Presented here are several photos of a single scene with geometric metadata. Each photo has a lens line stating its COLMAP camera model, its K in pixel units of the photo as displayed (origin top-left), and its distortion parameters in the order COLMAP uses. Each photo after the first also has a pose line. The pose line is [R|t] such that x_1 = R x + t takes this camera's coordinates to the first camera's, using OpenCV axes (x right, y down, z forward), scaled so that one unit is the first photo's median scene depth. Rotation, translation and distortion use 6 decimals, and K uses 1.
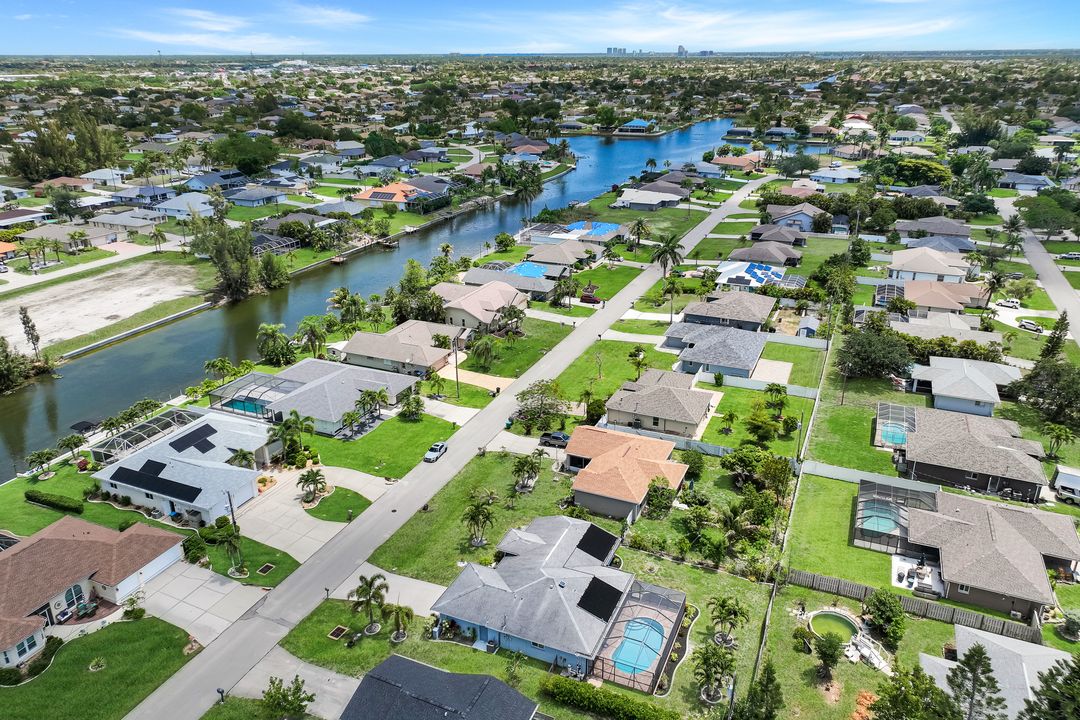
lens RADIAL K [[759.8, 0, 540.0], [0, 759.8, 360.0], [0, 0, 1]] dist [0.002130, 0.000864]
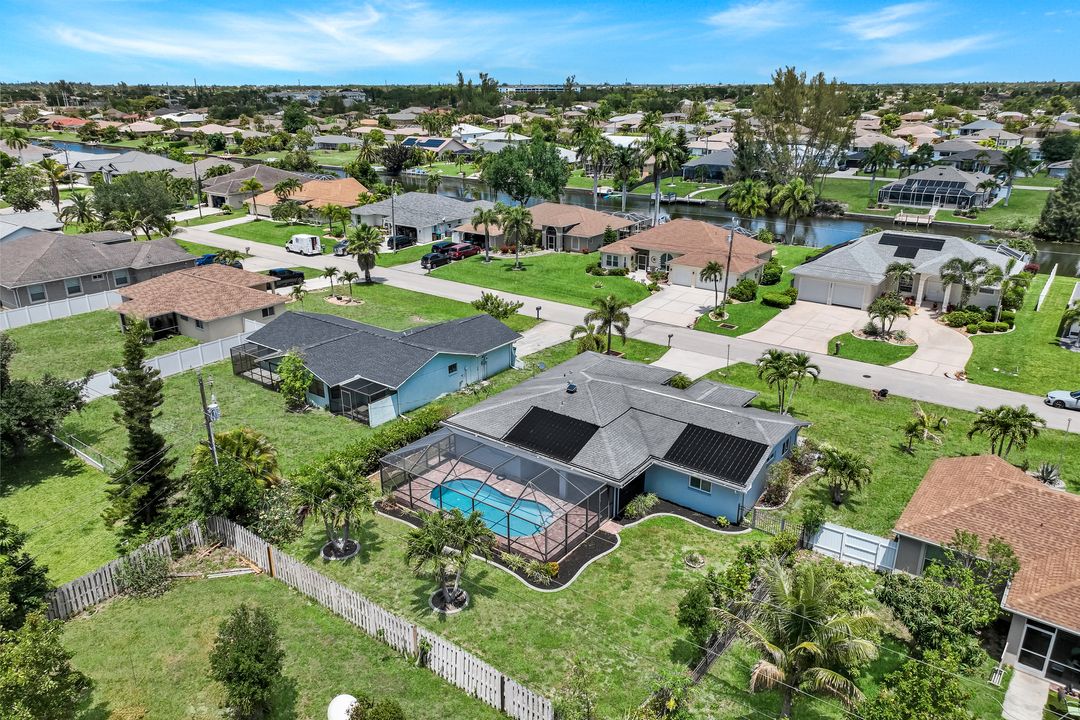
lens RADIAL K [[749.3, 0, 531.6], [0, 749.3, 359.8], [0, 0, 1]] dist [0.002970, -0.000412]
pose [[-0.239811, 0.337873, -0.910128, 0.390278], [-0.358061, 0.840608, 0.406411, 0.022672], [0.902376, 0.423343, -0.080608, 0.661083]]
